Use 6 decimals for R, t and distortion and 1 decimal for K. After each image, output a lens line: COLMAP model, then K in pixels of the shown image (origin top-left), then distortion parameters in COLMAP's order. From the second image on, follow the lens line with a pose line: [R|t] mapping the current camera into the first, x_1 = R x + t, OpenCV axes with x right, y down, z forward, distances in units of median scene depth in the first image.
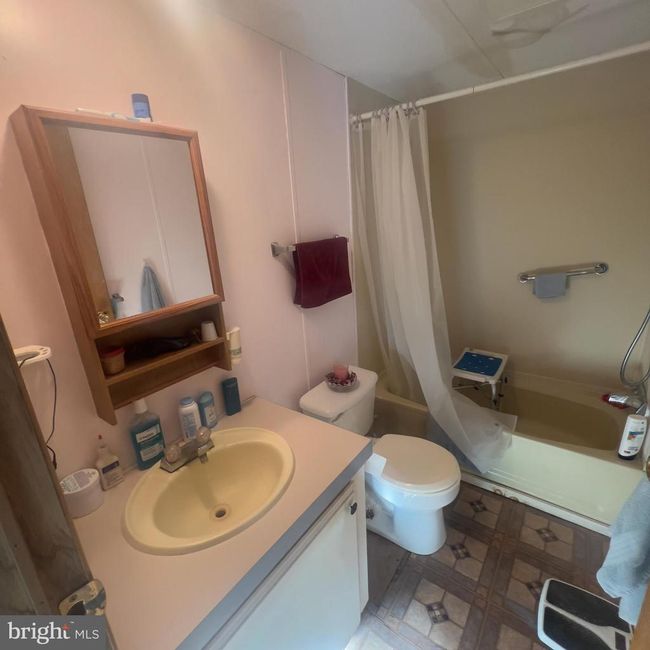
lens RADIAL K [[346.2, 0, 323.6], [0, 346.2, 324.5], [0, 0, 1]] dist [0.000142, -0.000134]
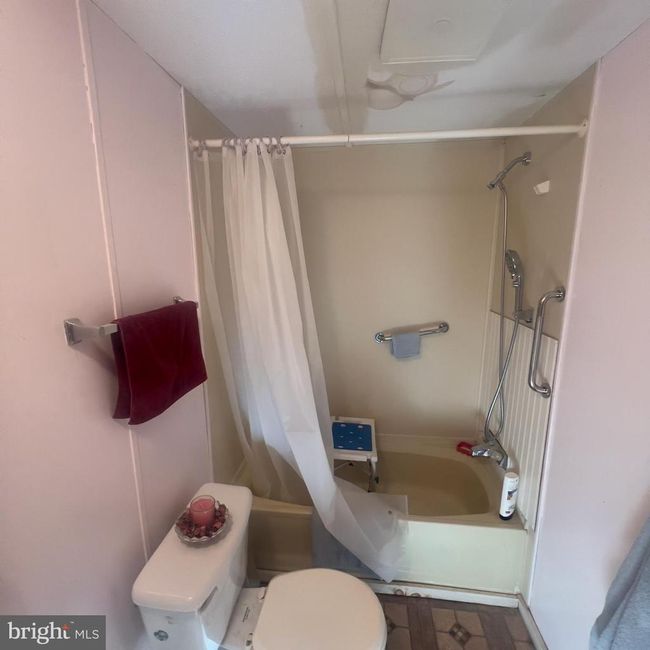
lens RADIAL K [[346.2, 0, 323.6], [0, 346.2, 324.5], [0, 0, 1]] dist [0.000142, -0.000134]
pose [[0.863981, -0.040240, 0.501915, -0.063299], [0.102483, 0.989990, -0.097040, -0.116963], [-0.492986, 0.135278, 0.859456, 0.291772]]
